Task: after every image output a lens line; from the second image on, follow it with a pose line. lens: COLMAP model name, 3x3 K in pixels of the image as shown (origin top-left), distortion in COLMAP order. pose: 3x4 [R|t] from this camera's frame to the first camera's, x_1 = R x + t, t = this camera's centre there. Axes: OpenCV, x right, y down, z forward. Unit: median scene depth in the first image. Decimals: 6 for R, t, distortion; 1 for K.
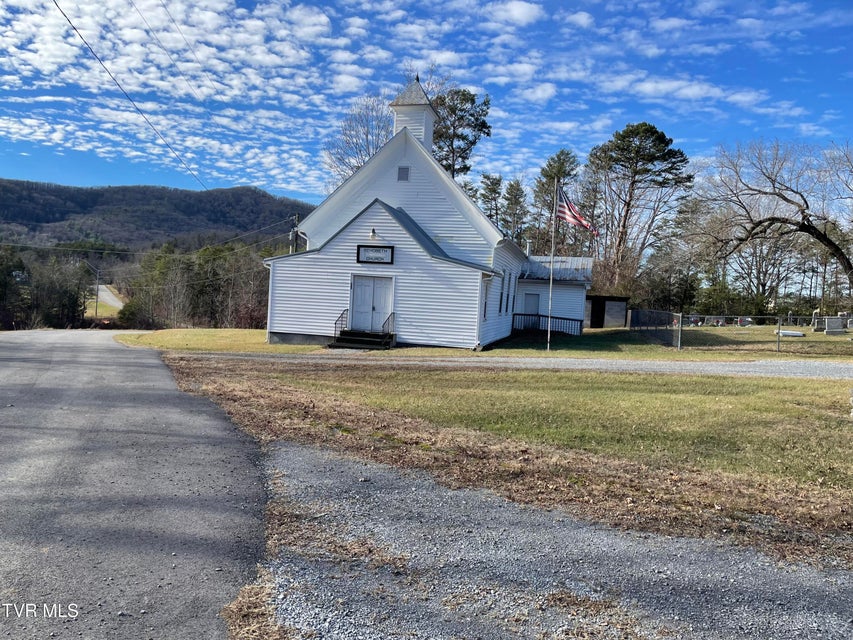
lens RADIAL K [[641.2, 0, 424.3], [0, 641.2, 314.7], [0, 0, 1]] dist [0.096336, -0.115818]
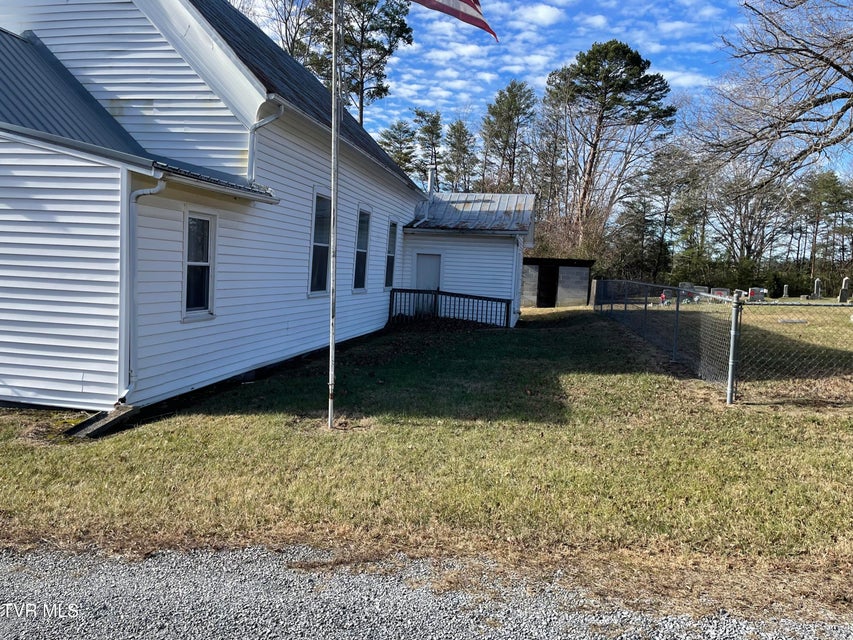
lens RADIAL K [[641.2, 0, 424.3], [0, 641.2, 314.7], [0, 0, 1]] dist [0.096336, -0.115818]
pose [[0.998895, -0.012072, 0.045420, 0.147422], [0.009869, 0.998779, 0.048398, -0.006164], [-0.045949, -0.047896, 0.997795, 0.452837]]
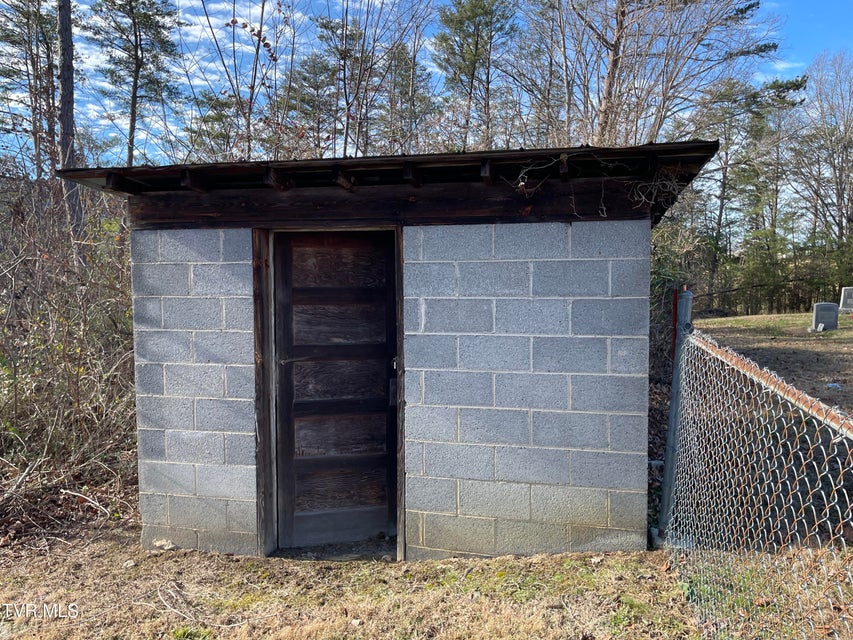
lens RADIAL K [[641.2, 0, 424.3], [0, 641.2, 314.7], [0, 0, 1]] dist [0.096336, -0.115818]
pose [[0.998162, -0.059934, 0.008918, 0.373511], [0.059569, 0.997548, 0.036723, -0.016530], [-0.011097, -0.036124, 0.999286, 1.216310]]
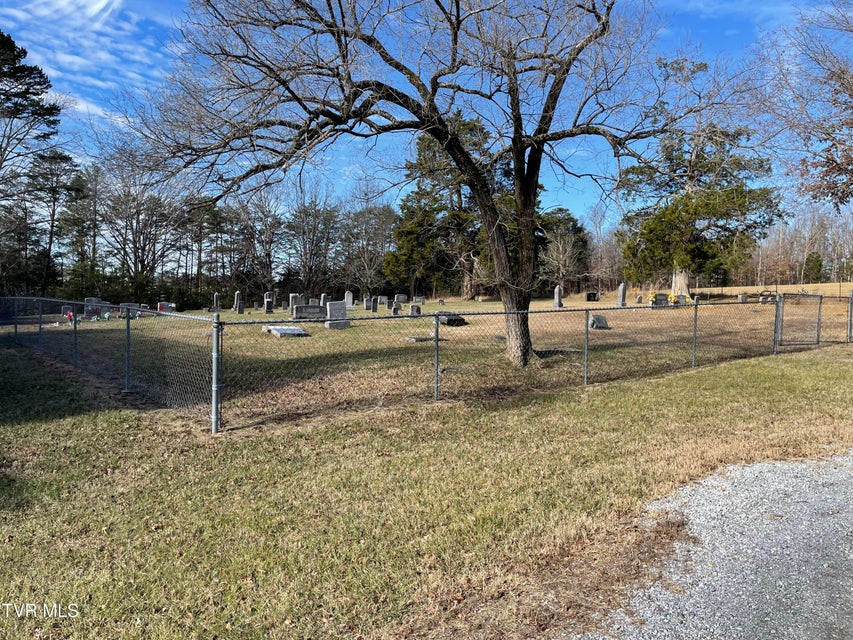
lens RADIAL K [[641.2, 0, 424.3], [0, 641.2, 314.7], [0, 0, 1]] dist [0.096336, -0.115818]
pose [[0.603213, -0.046884, 0.796201, 0.140552], [0.022100, 0.998870, 0.042075, -0.008132], [-0.797274, -0.007784, 0.603567, 0.495993]]
